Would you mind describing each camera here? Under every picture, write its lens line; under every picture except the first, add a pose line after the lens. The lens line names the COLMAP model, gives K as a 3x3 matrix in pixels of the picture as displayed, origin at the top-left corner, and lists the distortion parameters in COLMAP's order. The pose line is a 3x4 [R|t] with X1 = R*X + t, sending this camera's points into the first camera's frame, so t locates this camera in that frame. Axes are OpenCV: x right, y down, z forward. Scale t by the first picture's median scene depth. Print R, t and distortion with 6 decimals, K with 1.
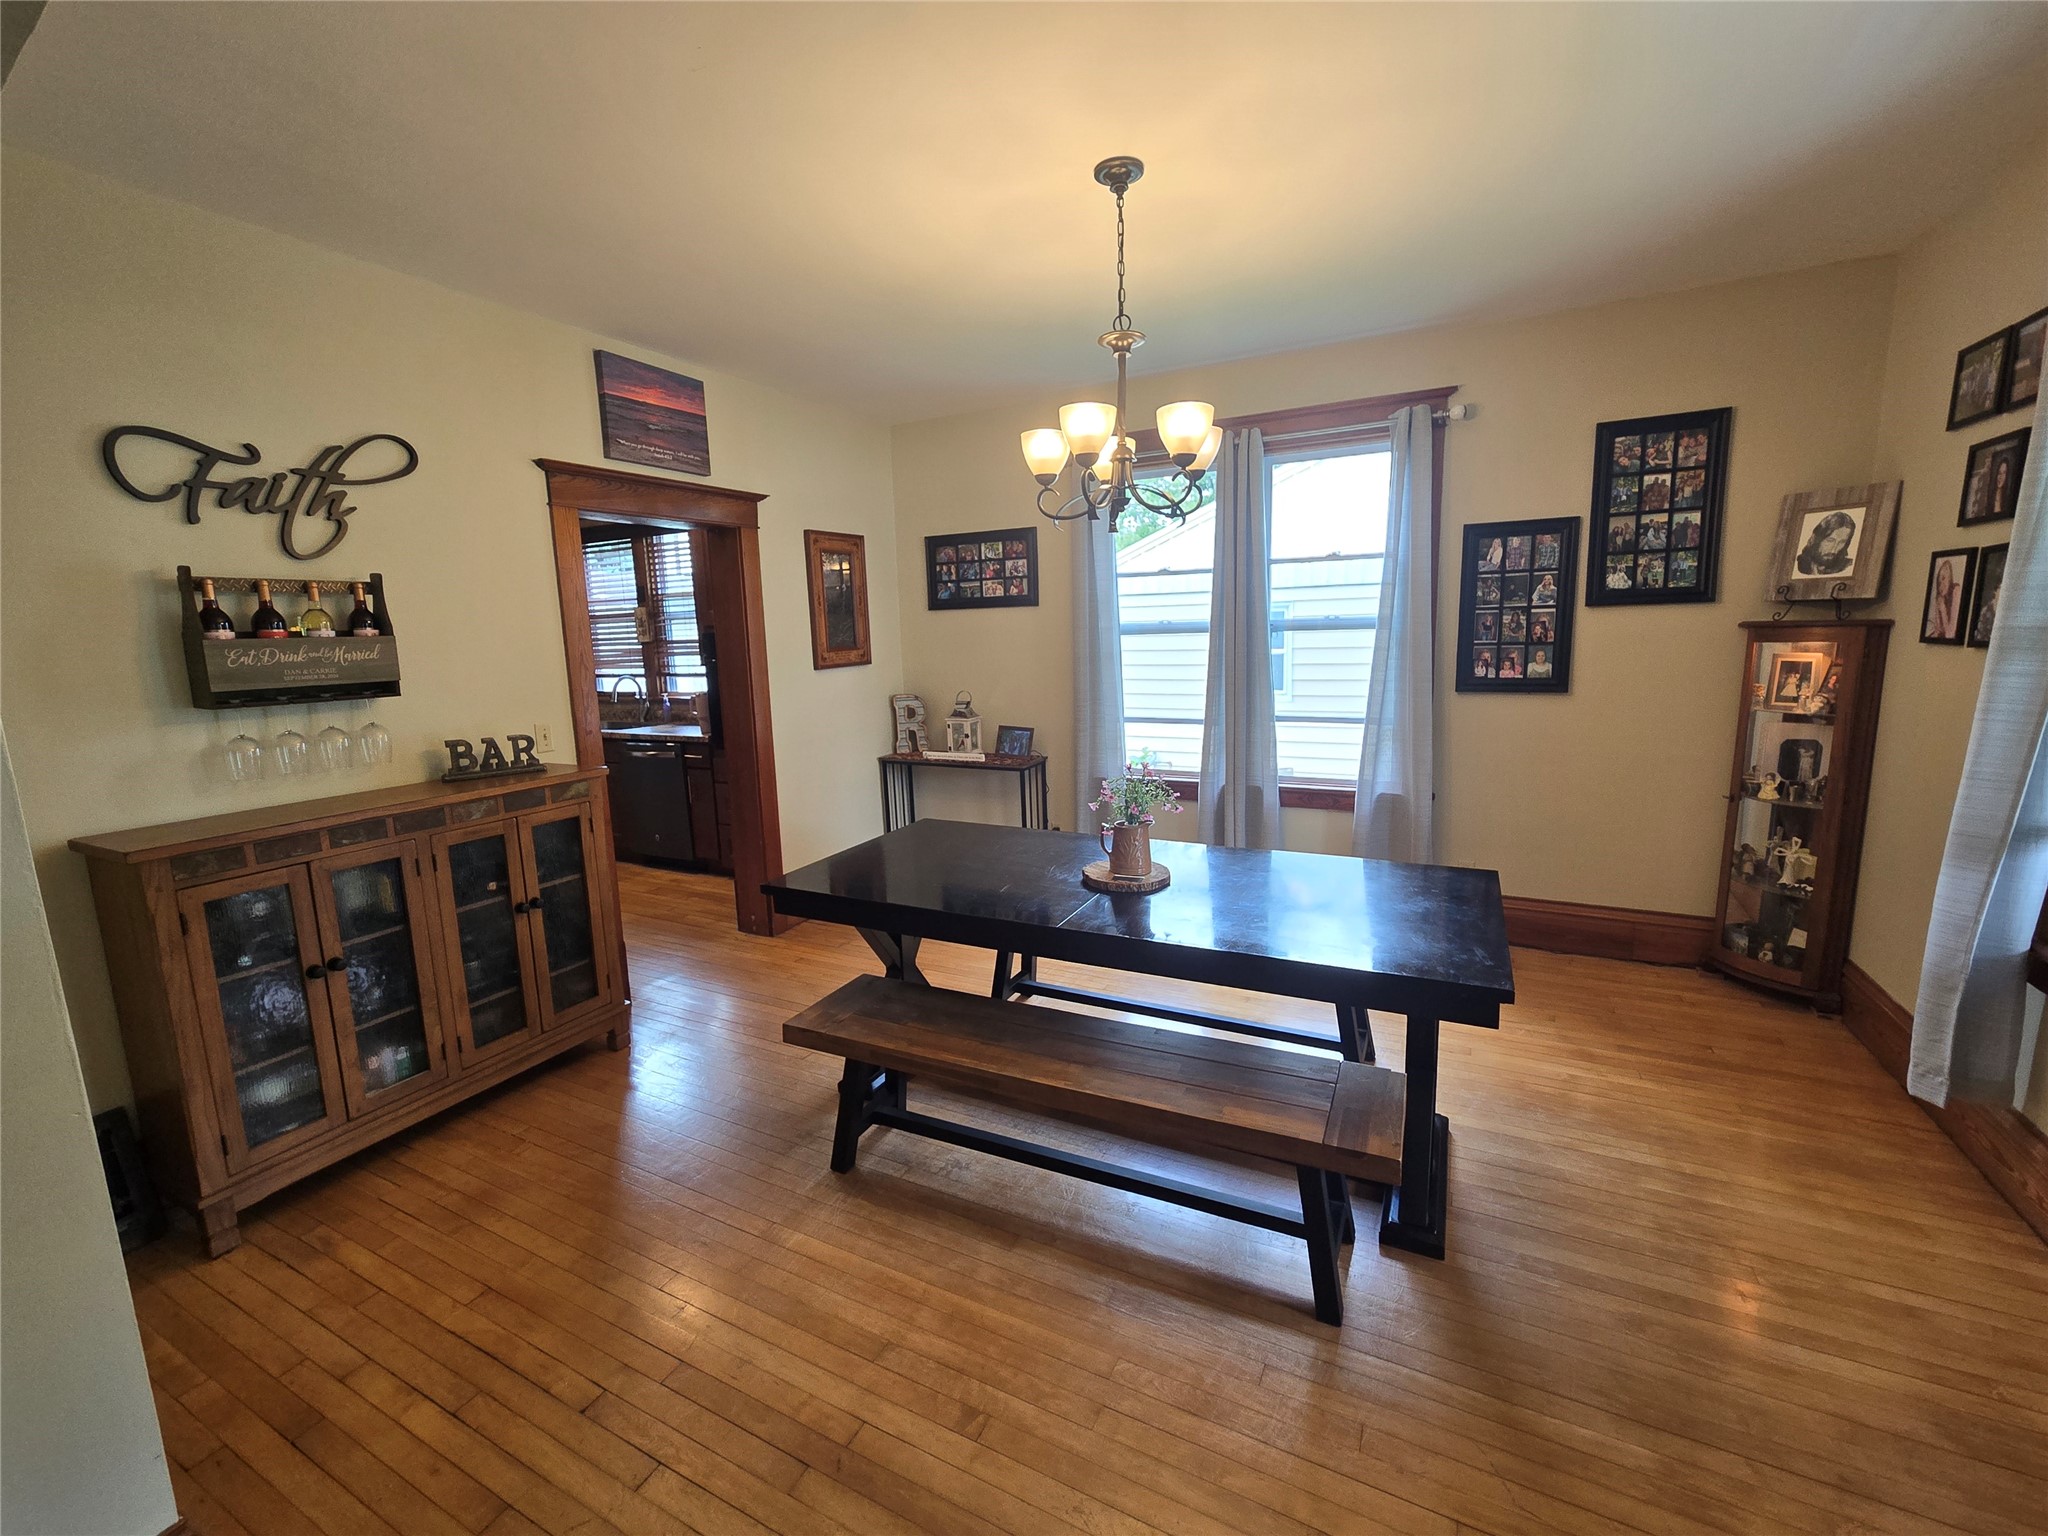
lens RADIAL K [[846.6, 0, 1028.5], [0, 846.6, 759.8], [0, 0, 1]] dist [-0.000116, 0.000069]
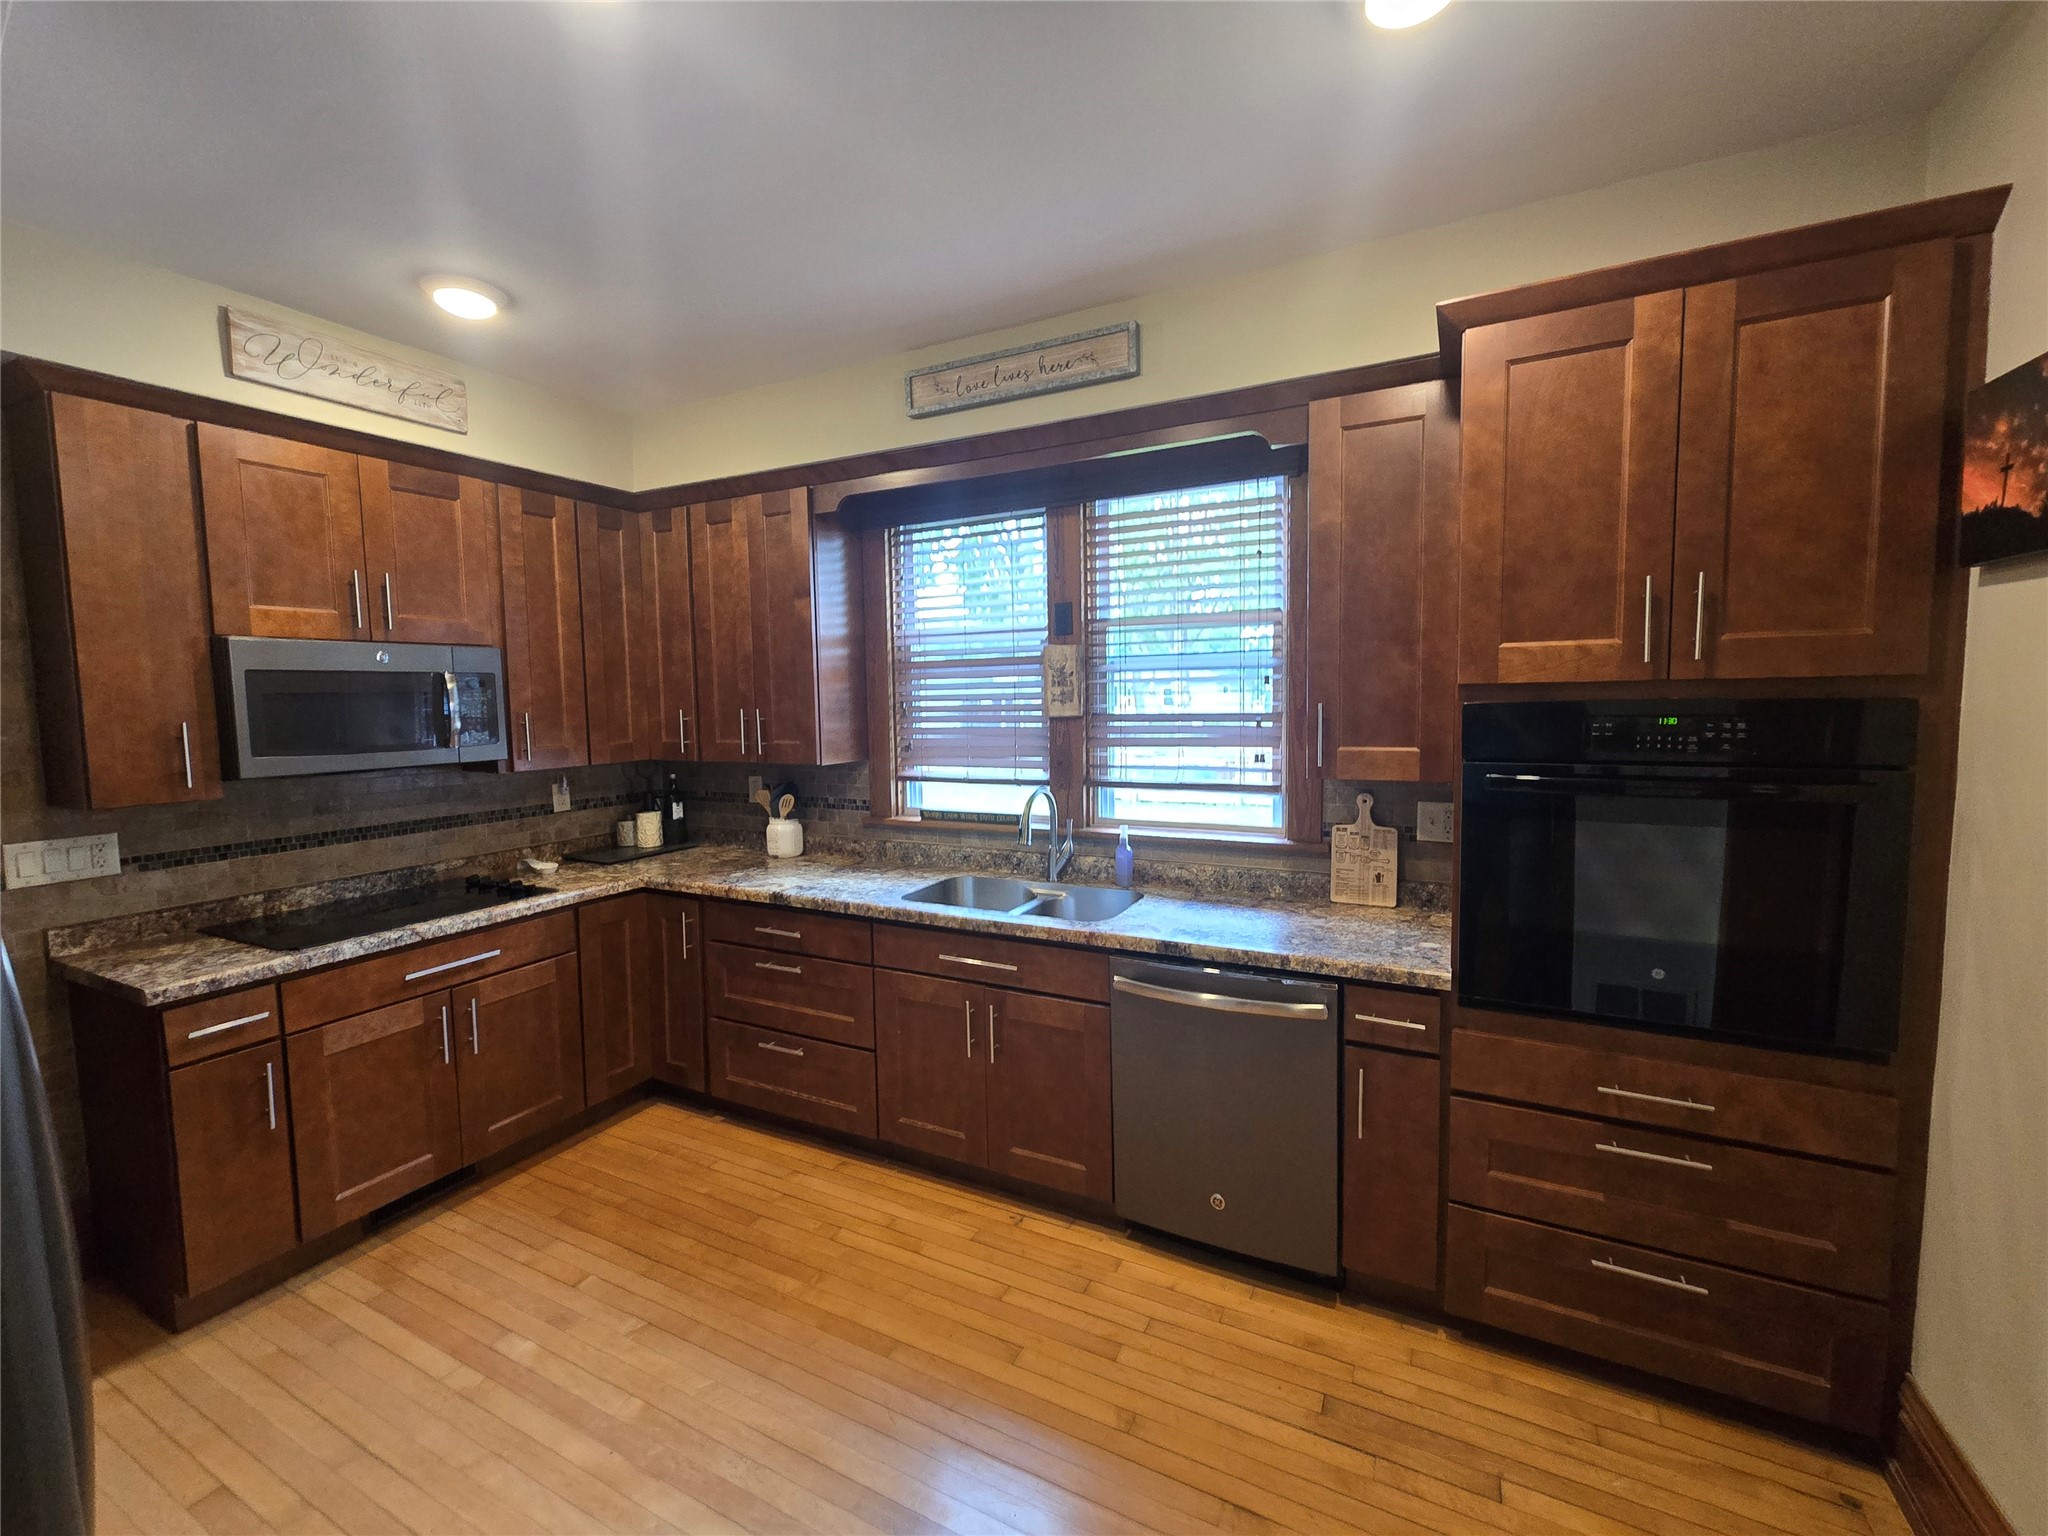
lens RADIAL K [[846.2, 0, 1028.5], [0, 846.2, 756.3], [0, 0, 1]] dist [0.001360, 0.000086]
pose [[0.999880, 0.012835, 0.008636, -0.478140], [-0.012107, 0.996750, -0.079647, -0.077612], [-0.009631, 0.079533, 0.996786, 0.518078]]
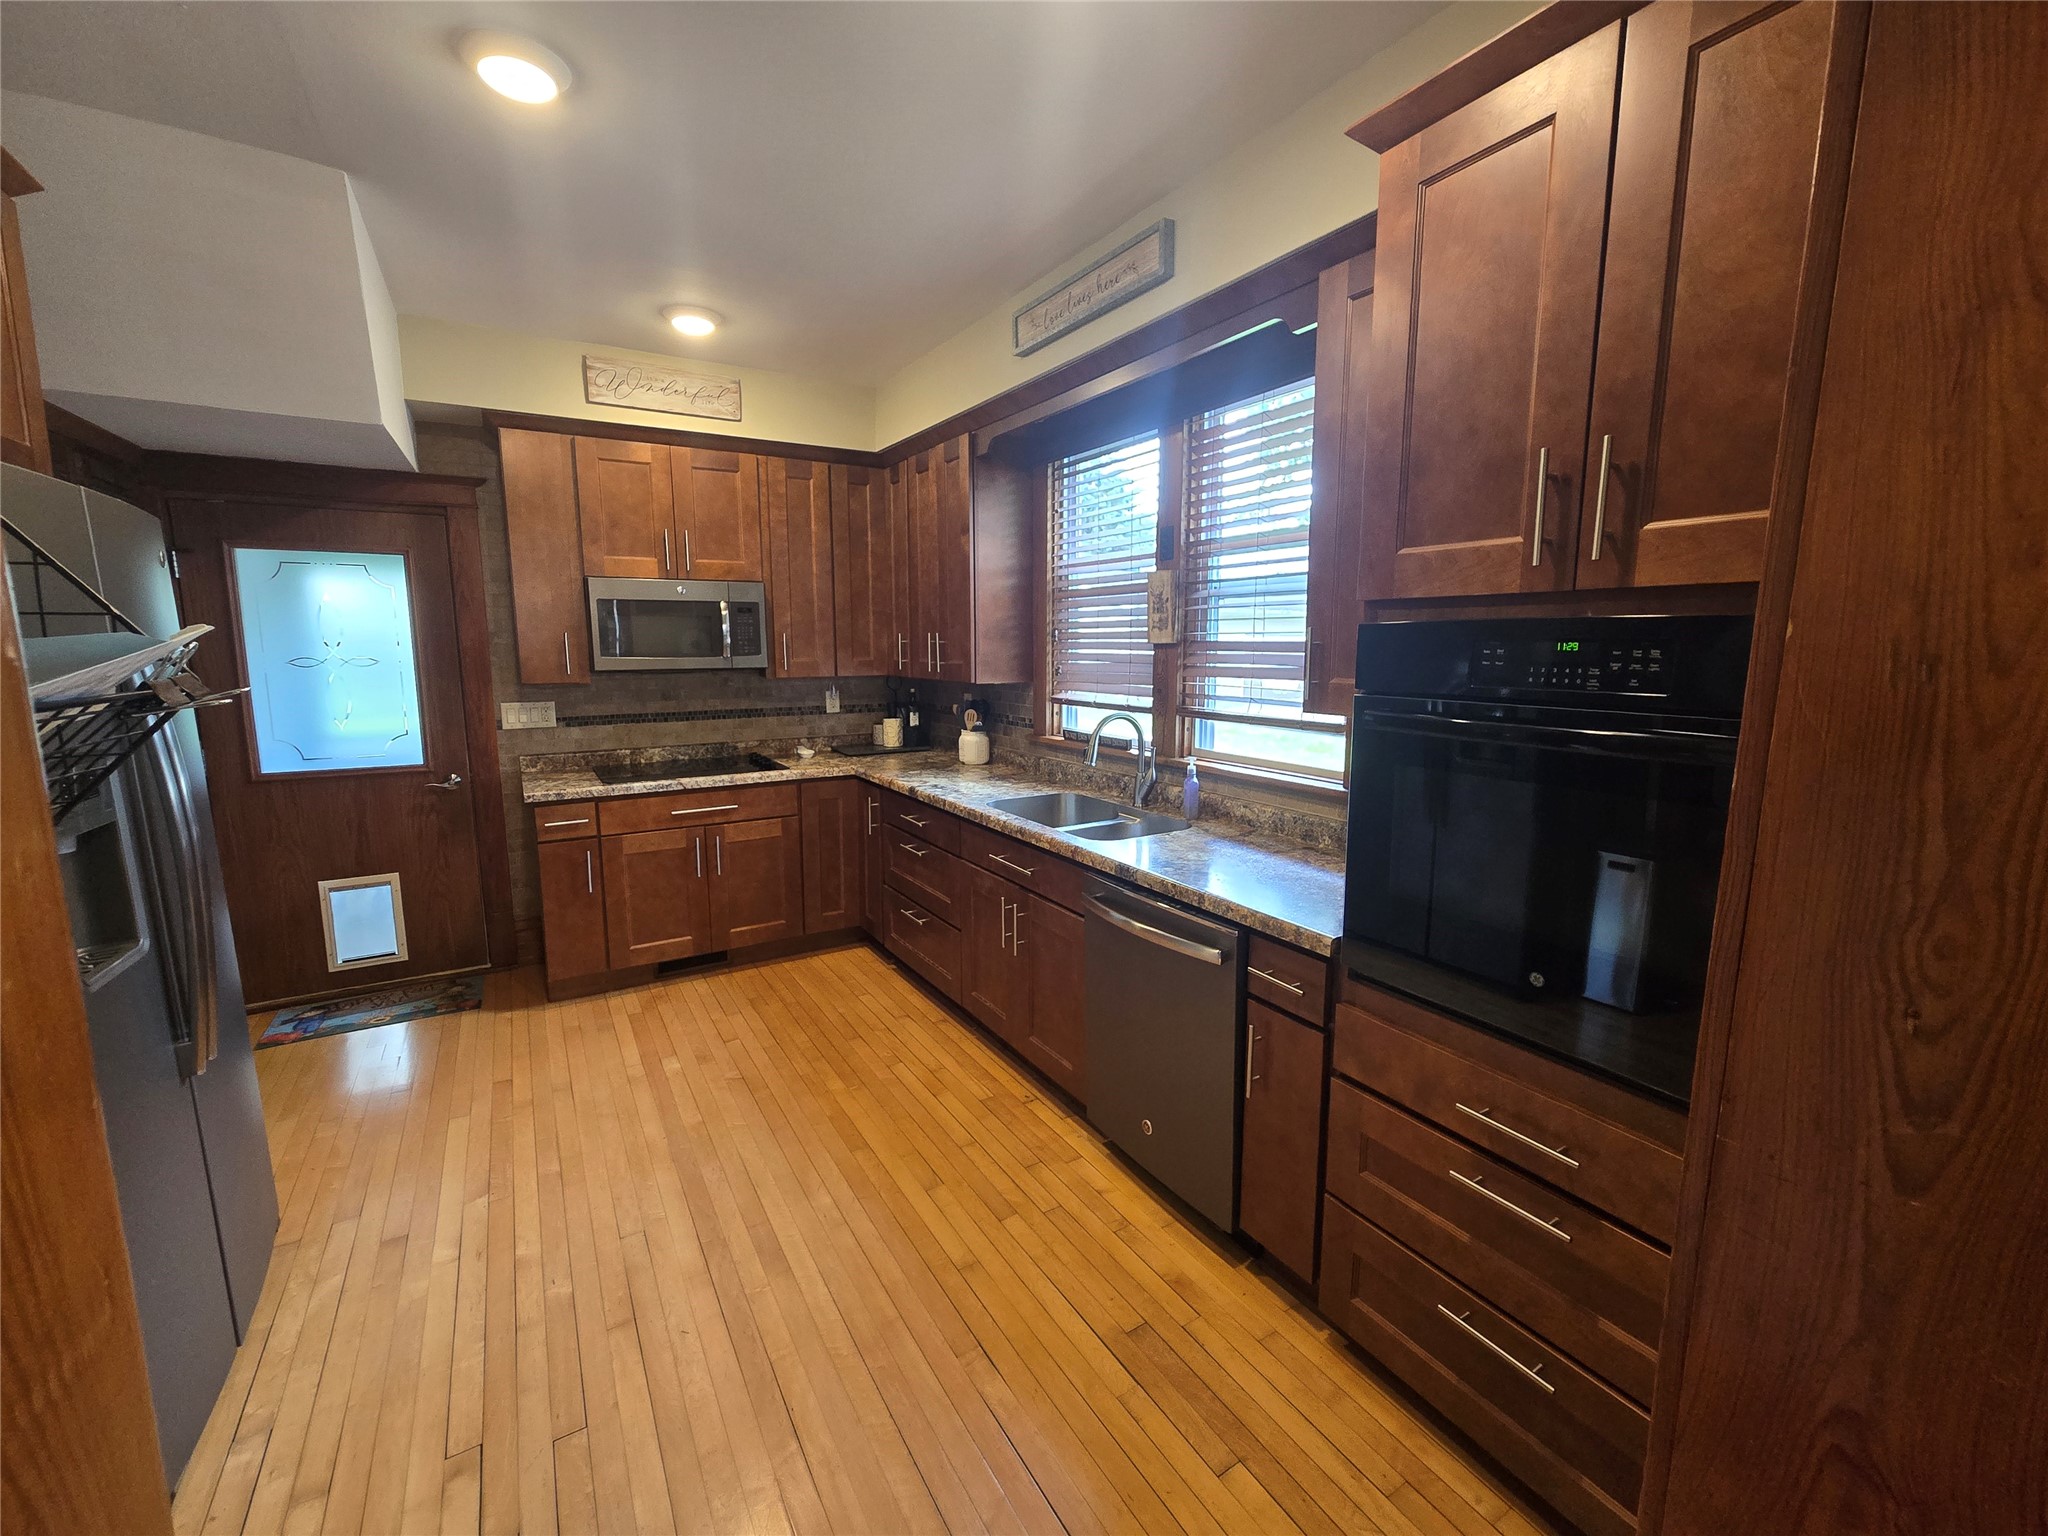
lens RADIAL K [[846.6, 0, 1028.5], [0, 846.6, 759.8], [0, 0, 1]] dist [-0.000116, 0.000069]
pose [[0.855562, 0.102455, -0.507461, -0.267199], [-0.103726, 0.994270, 0.025861, -0.078242], [0.507203, 0.030511, 0.861287, 0.550183]]
